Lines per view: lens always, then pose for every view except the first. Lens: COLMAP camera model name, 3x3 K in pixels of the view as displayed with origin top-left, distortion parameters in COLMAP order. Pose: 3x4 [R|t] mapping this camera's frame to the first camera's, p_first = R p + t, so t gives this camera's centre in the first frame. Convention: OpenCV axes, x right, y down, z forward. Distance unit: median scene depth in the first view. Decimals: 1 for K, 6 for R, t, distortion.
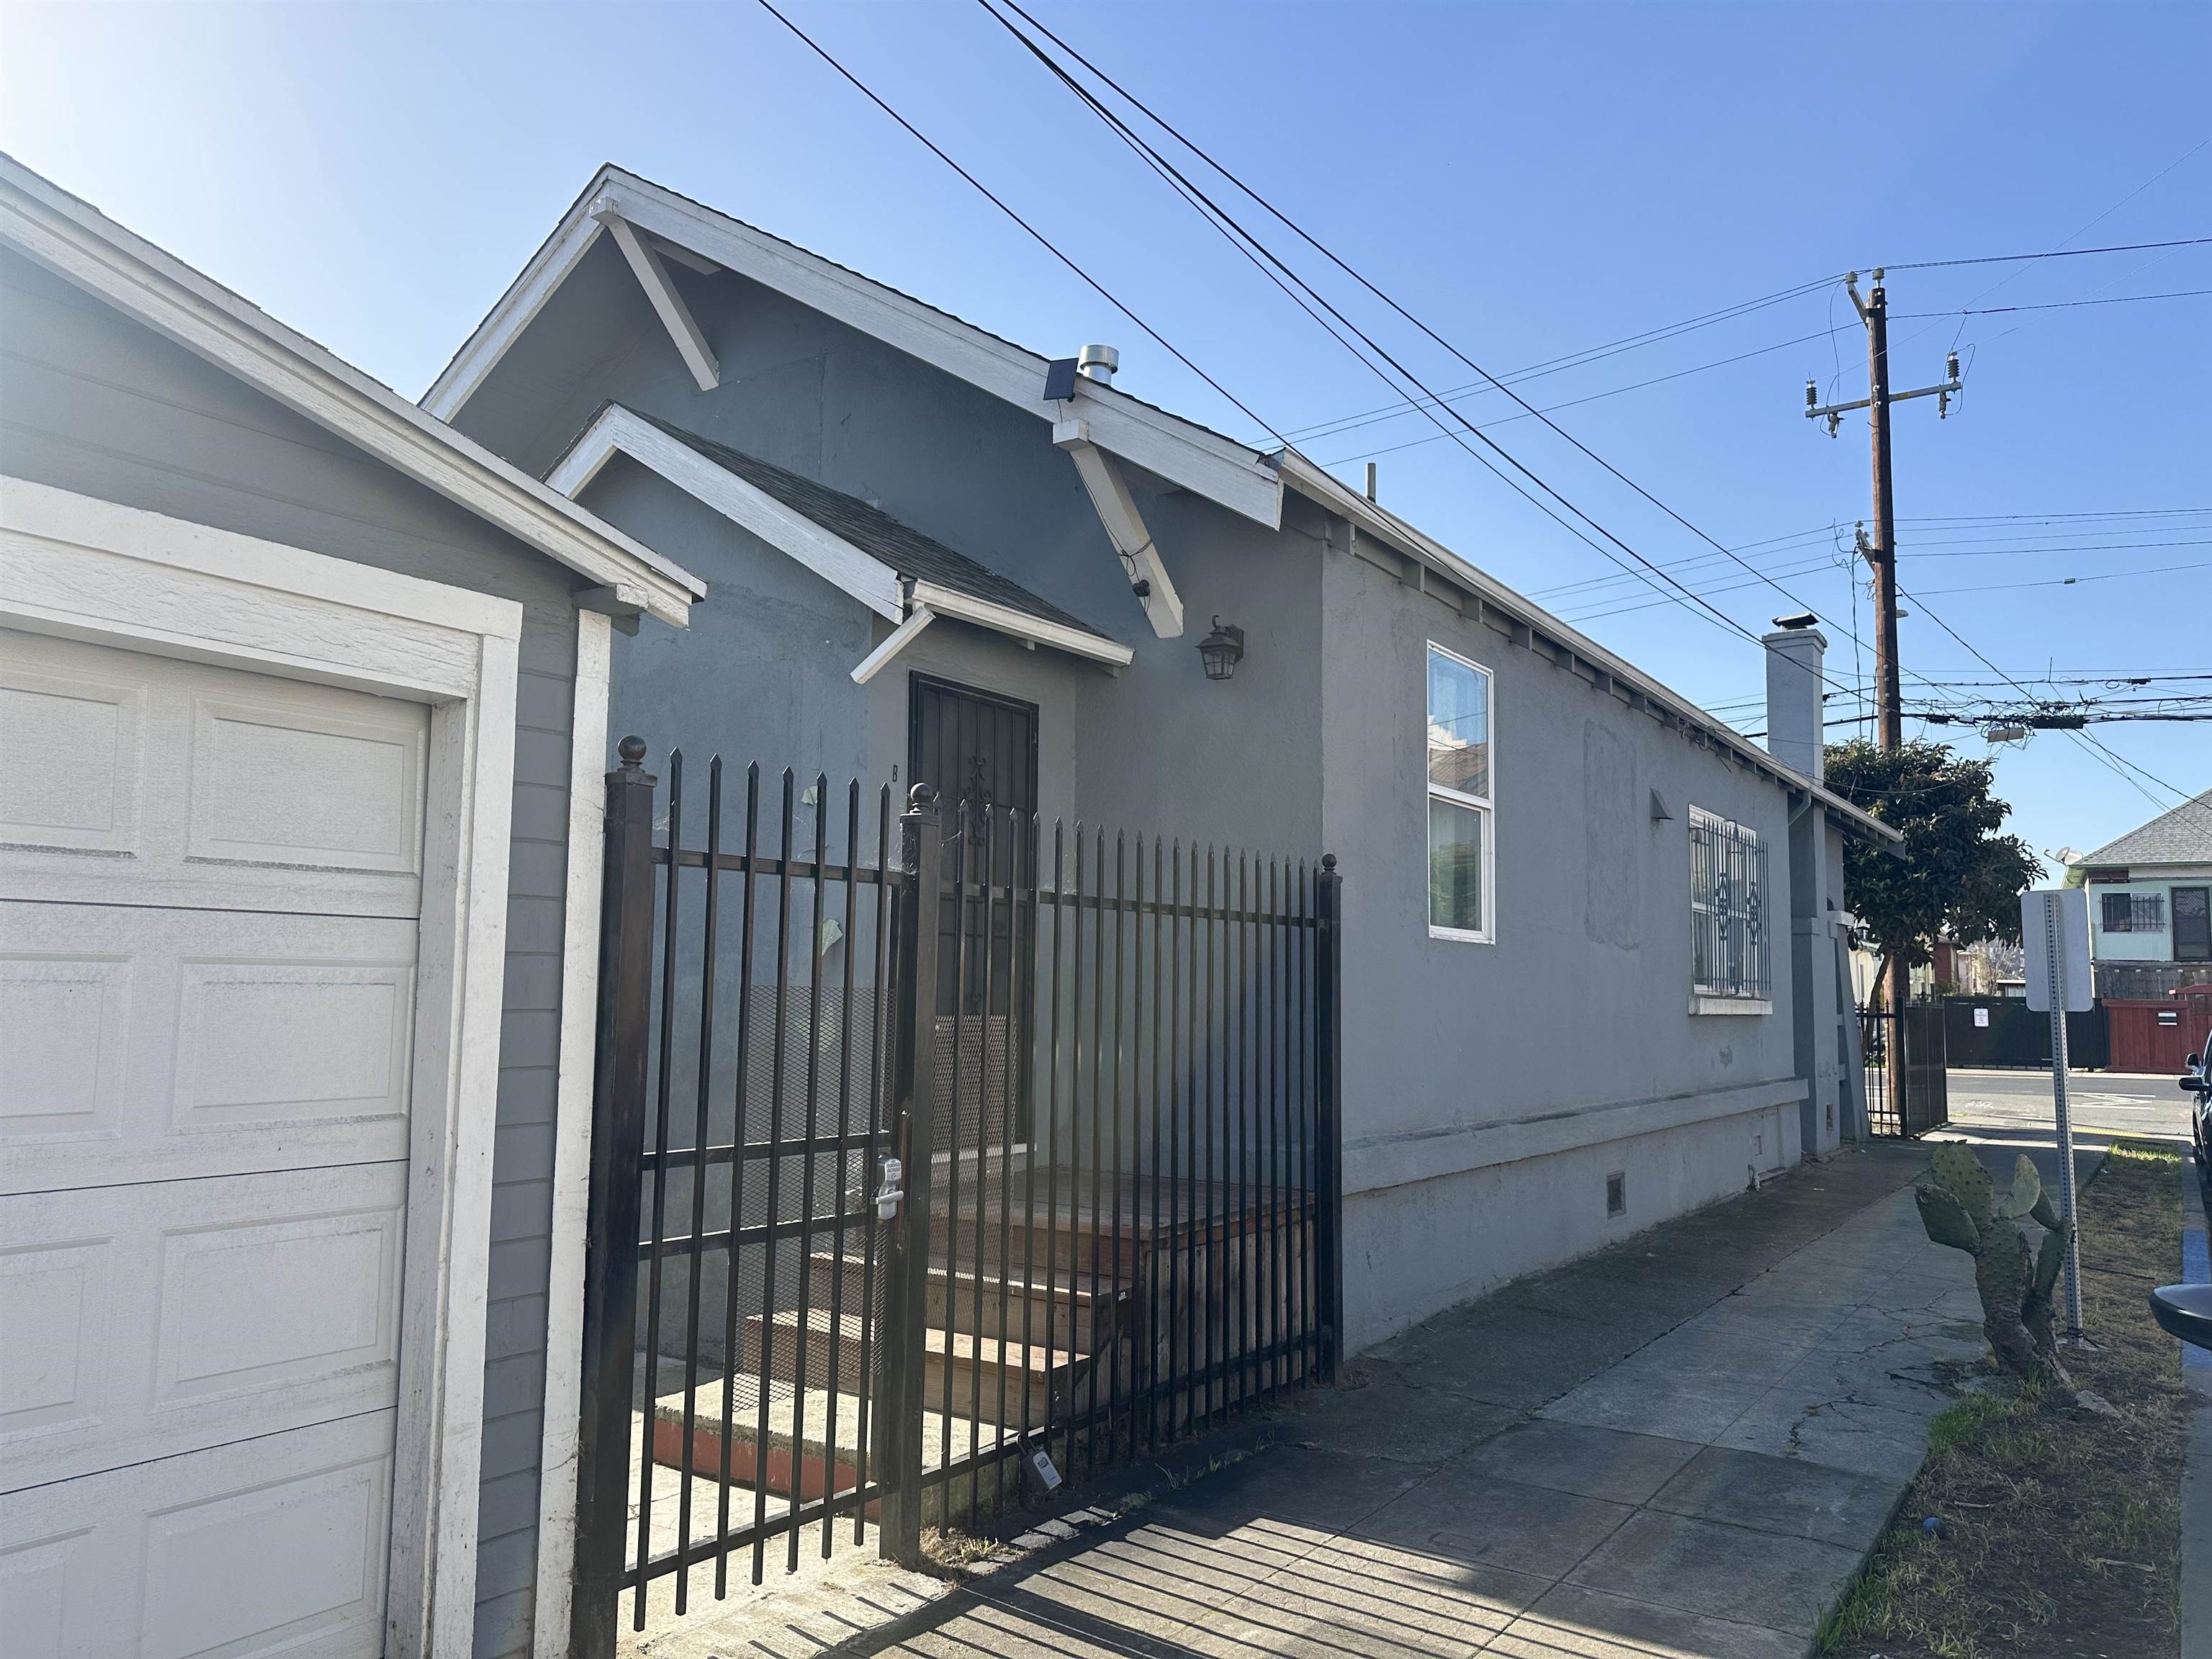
lens RADIAL K [[1554.9, 0, 1106.6], [0, 1554.9, 860.1], [0, 0, 1]] dist [0.074417, -0.074921]
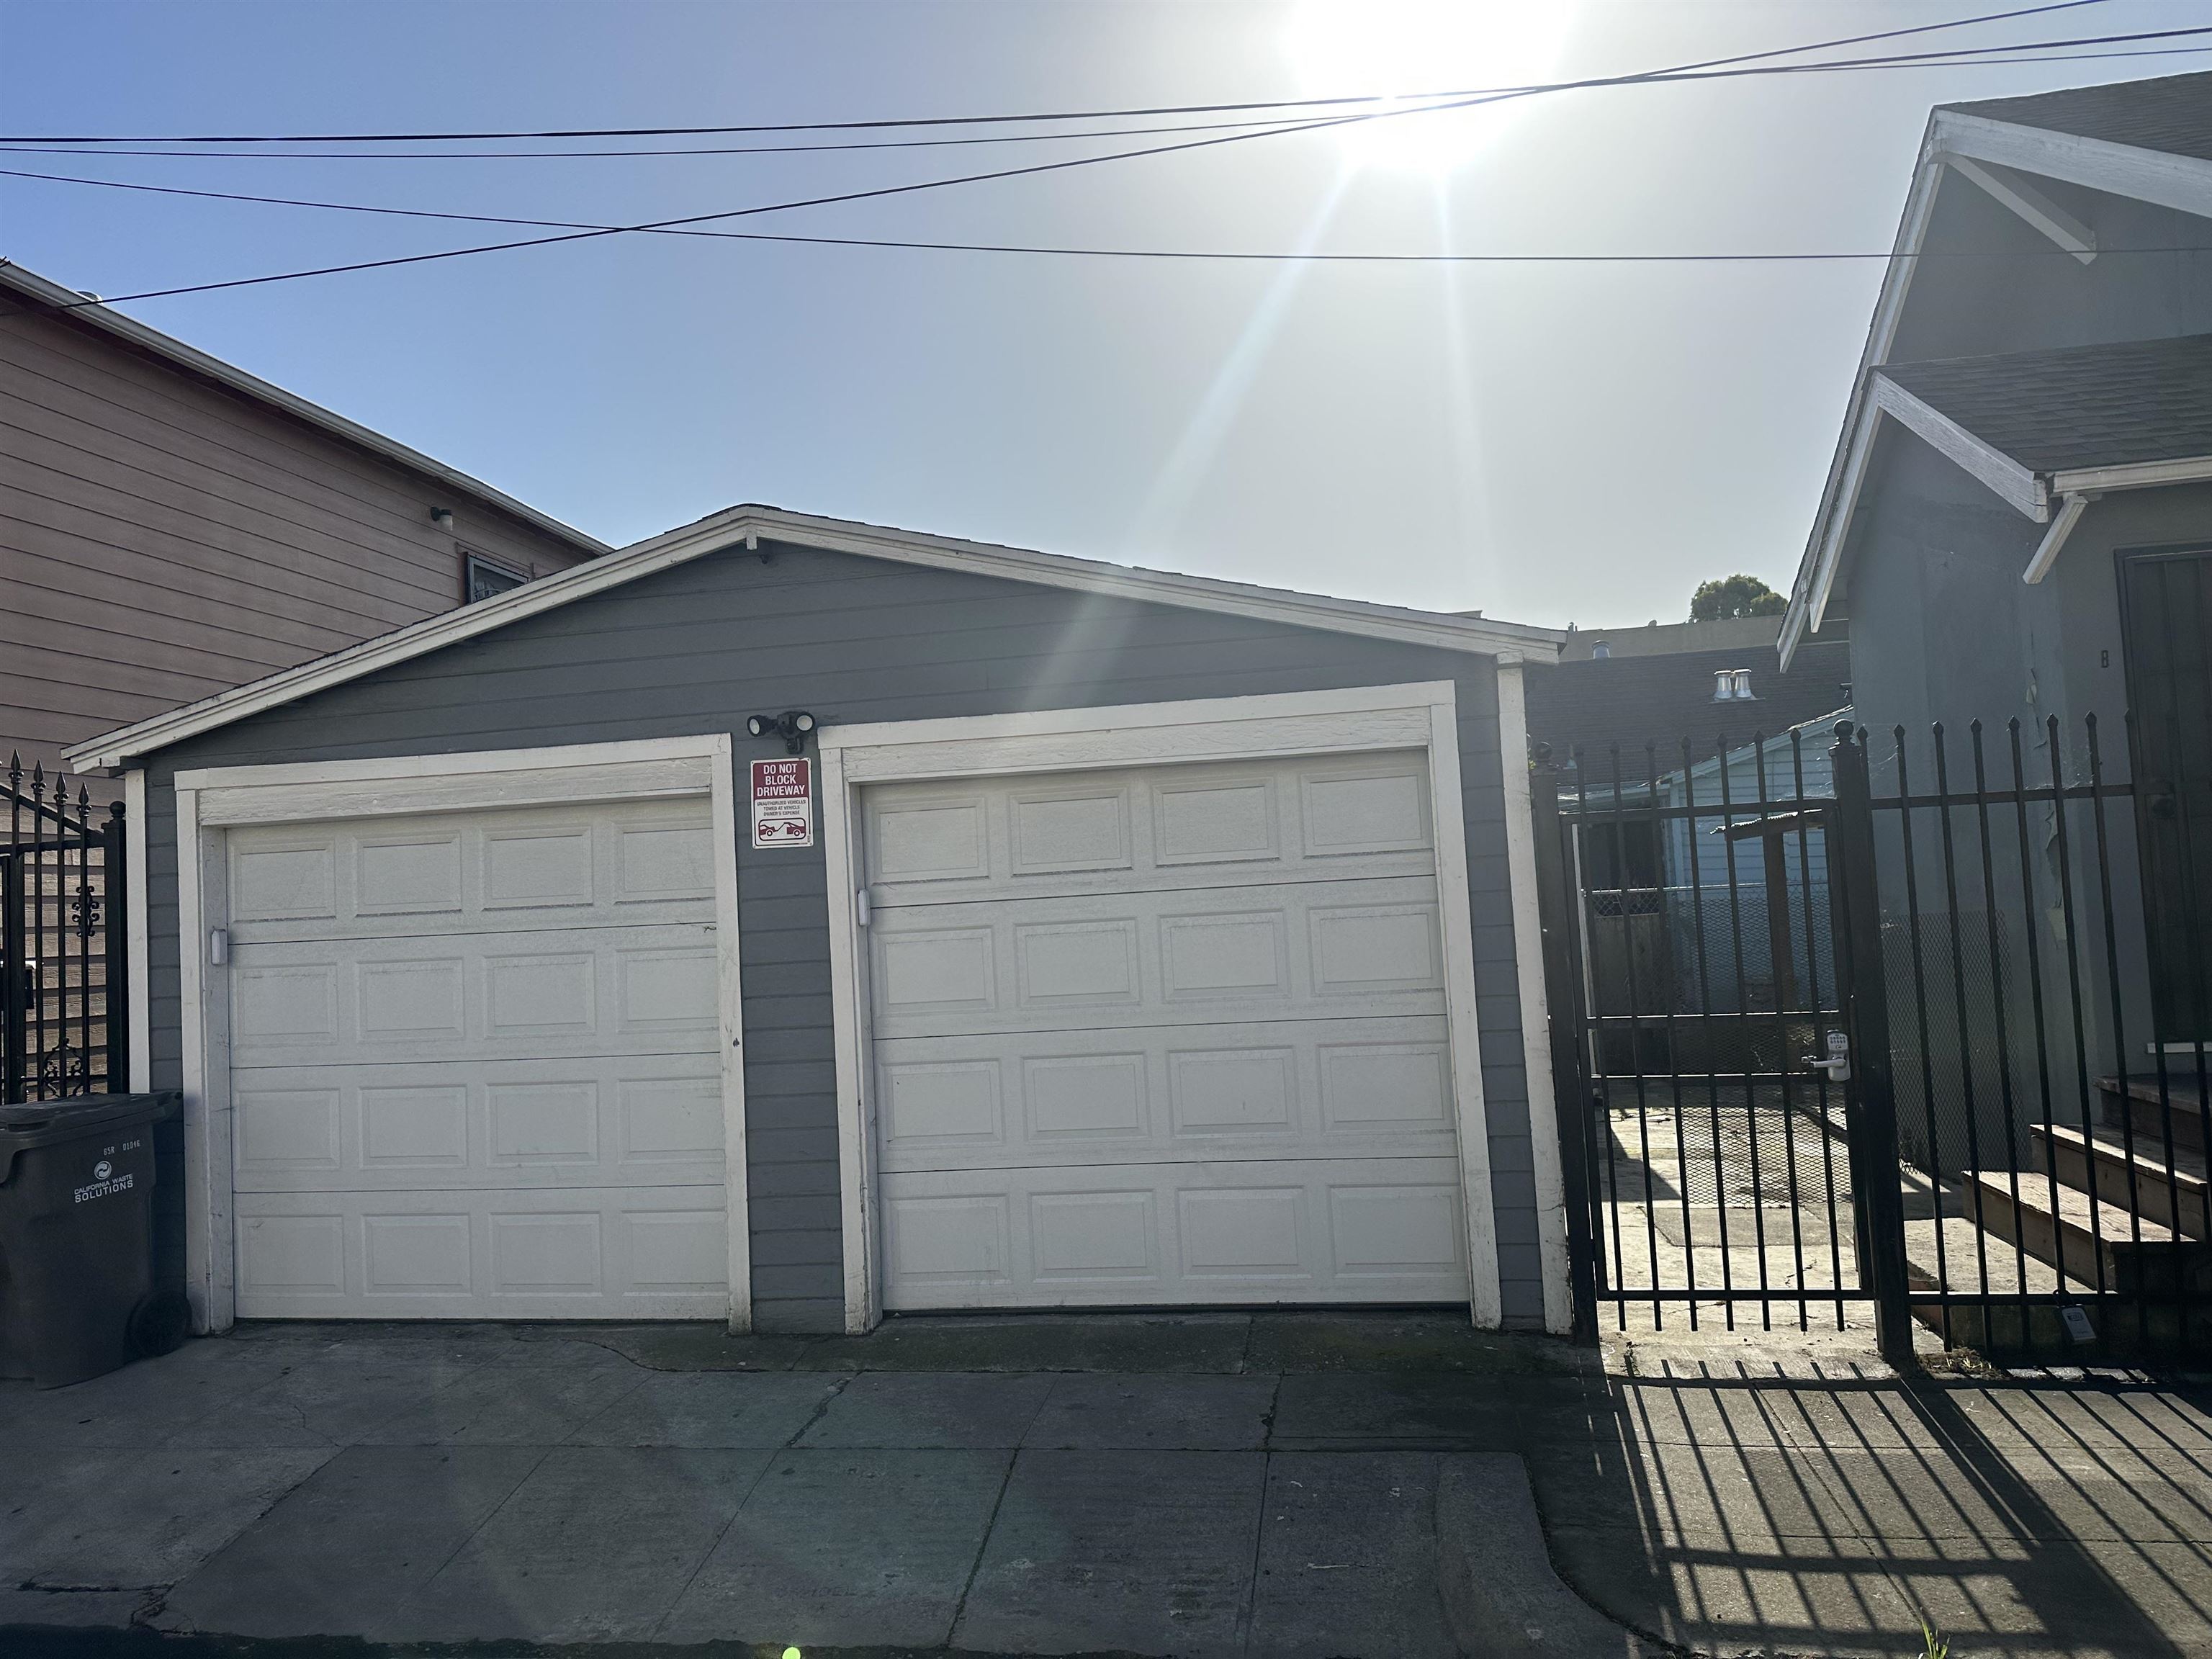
lens RADIAL K [[1532.1, 0, 1106.2], [0, 1532.1, 846.1], [0, 0, 1]] dist [0.091628, -0.115582]
pose [[0.412634, -0.071627, -0.908076, 0.803499], [0.137371, 0.990395, -0.015698, -0.014157], [0.900479, -0.118266, 0.418510, -0.013508]]
